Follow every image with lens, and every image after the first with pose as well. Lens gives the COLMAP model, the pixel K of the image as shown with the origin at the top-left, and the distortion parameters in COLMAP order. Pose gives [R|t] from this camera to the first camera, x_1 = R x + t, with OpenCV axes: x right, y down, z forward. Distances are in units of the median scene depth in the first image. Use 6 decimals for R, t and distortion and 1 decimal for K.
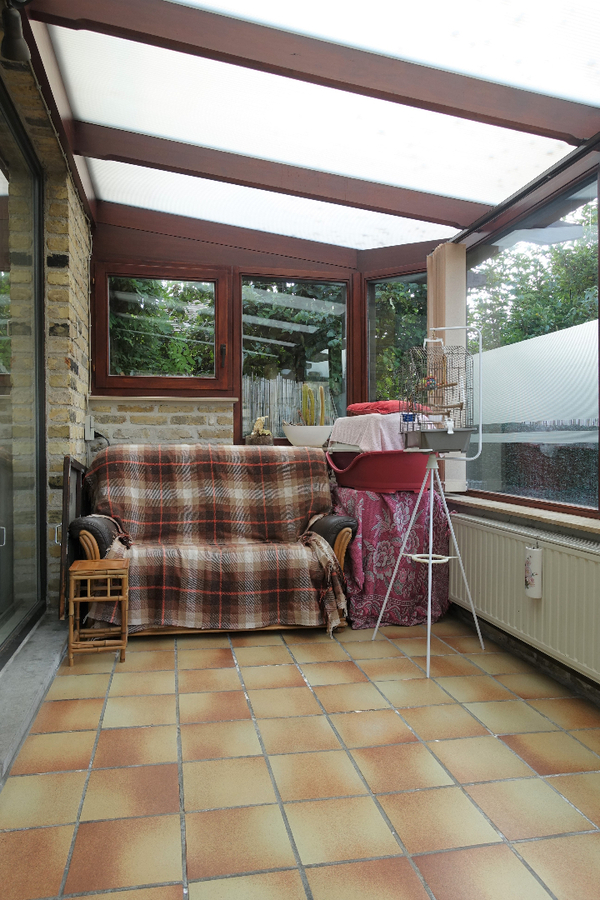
lens RADIAL K [[626.2, 0, 303.0], [0, 626.2, 447.2], [0, 0, 1]] dist [0.007568, 0.000838]
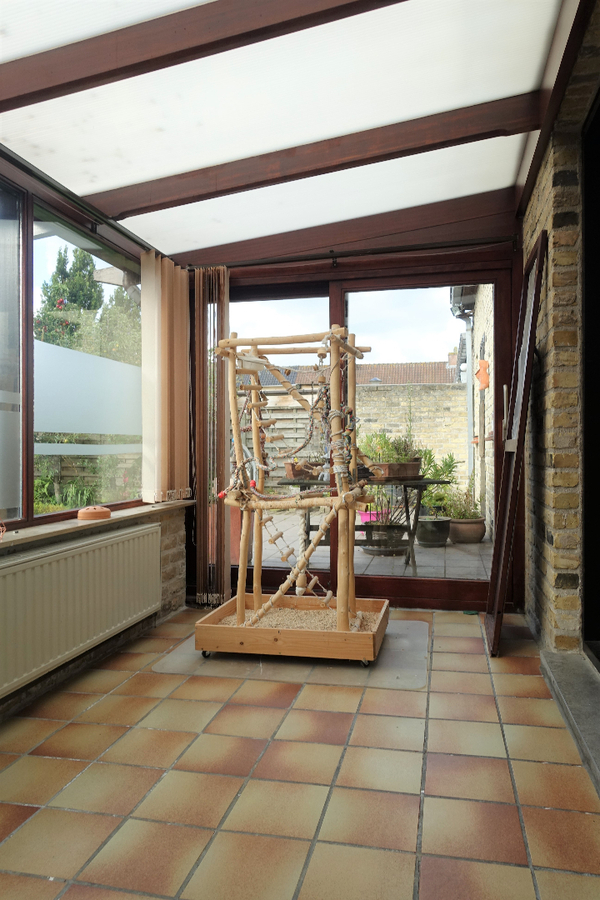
lens RADIAL K [[626.2, 0, 304.9], [0, 626.2, 452.5], [0, 0, 1]] dist [0.007568, 0.000838]
pose [[-0.909145, 0.000289, 0.416479, -0.409965], [0.003723, 0.999965, 0.007434, -0.018931], [-0.416463, 0.008309, -0.909115, 1.836426]]
